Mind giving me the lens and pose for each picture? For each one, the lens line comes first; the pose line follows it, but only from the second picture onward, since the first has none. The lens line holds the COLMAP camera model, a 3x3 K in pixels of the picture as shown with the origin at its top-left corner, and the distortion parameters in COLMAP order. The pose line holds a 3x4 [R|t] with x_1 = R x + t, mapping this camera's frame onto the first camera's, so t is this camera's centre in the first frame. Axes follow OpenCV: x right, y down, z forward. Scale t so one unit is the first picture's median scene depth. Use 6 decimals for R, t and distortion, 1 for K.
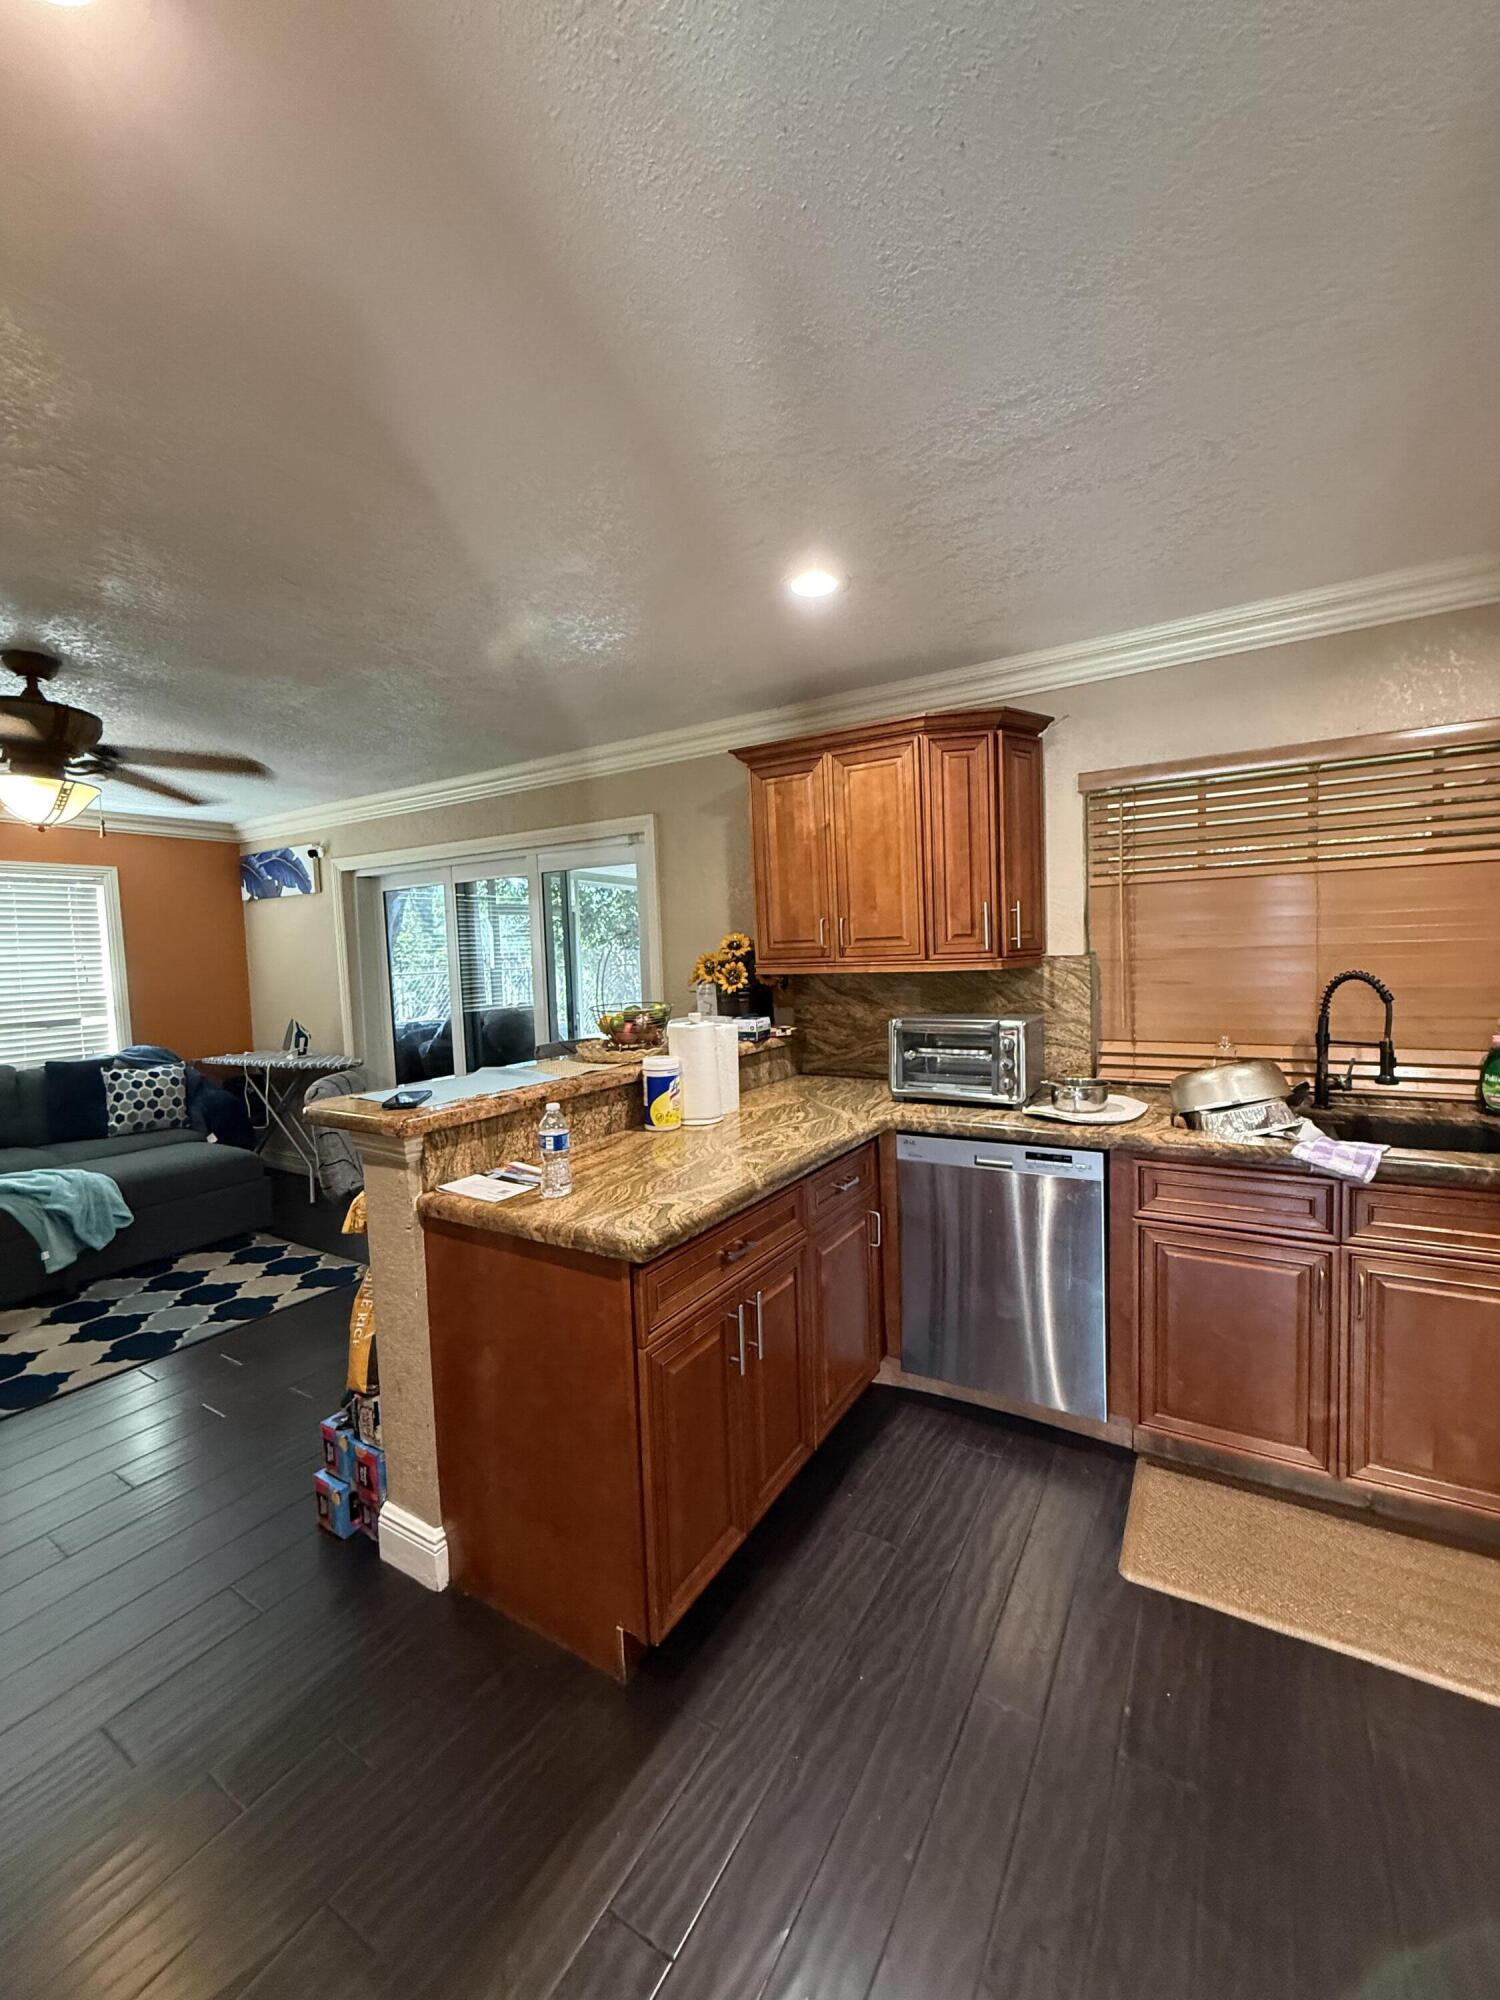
lens RADIAL K [[799.0, 0, 749.5], [0, 799.0, 1000.0], [0, 0, 1]] dist [0.002595, -0.000896]
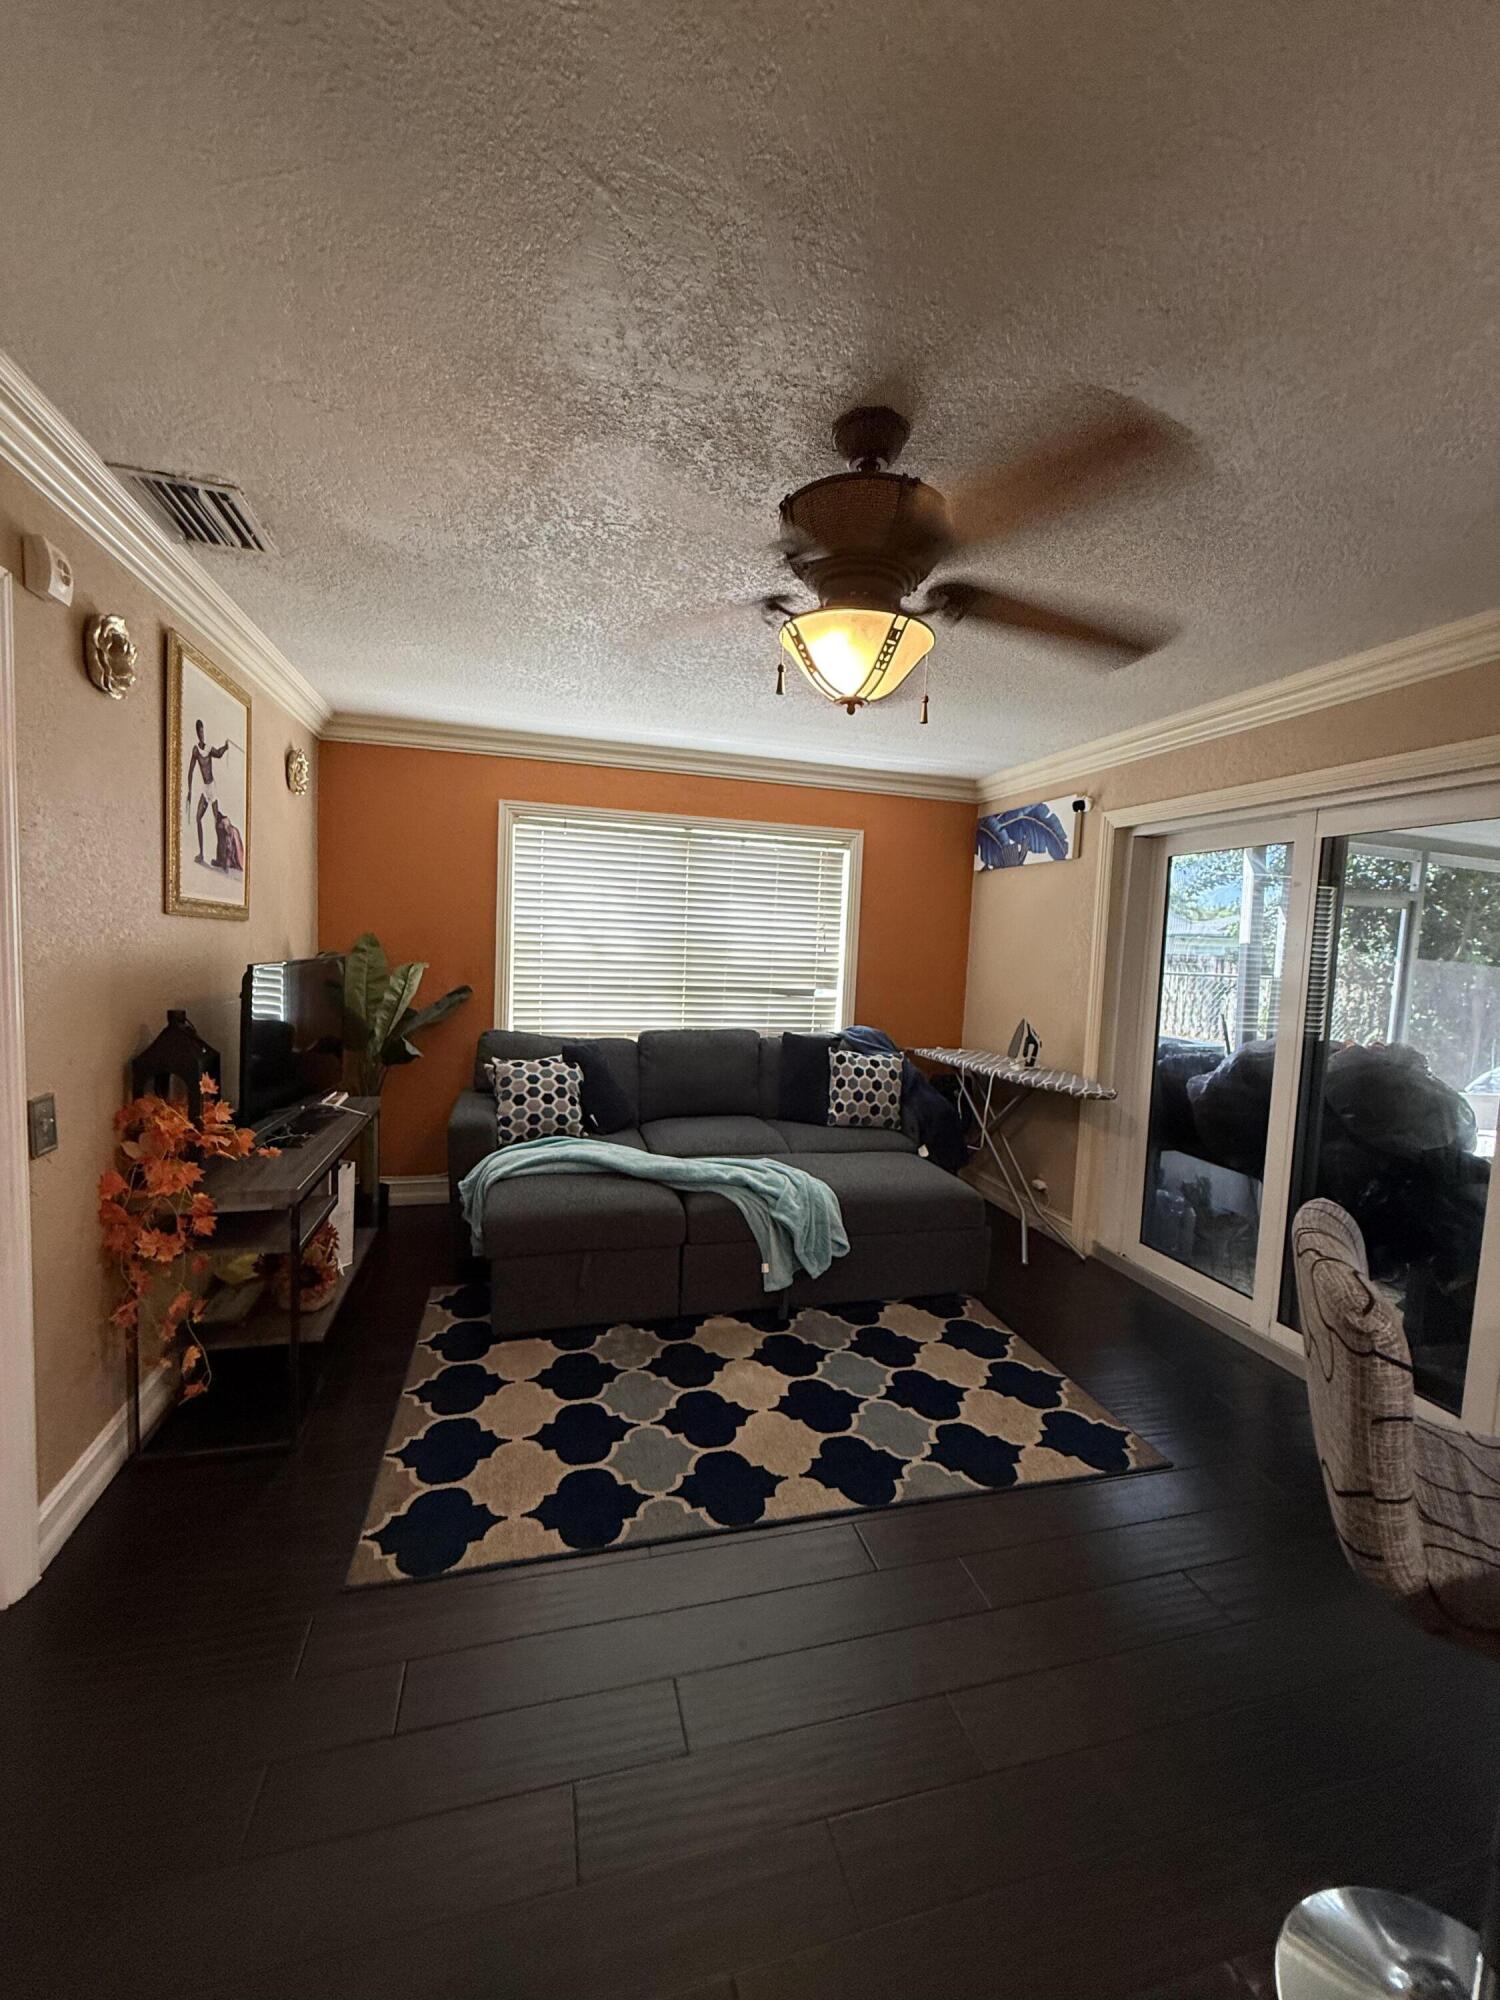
lens RADIAL K [[799.0, 0, 749.5], [0, 799.0, 996.6], [0, 0, 1]] dist [0.002595, -0.000896]
pose [[0.727492, 0.114678, -0.676464, -0.266920], [-0.112758, 0.992511, 0.046993, -0.005046], [0.676787, 0.042089, 0.734975, 0.267489]]
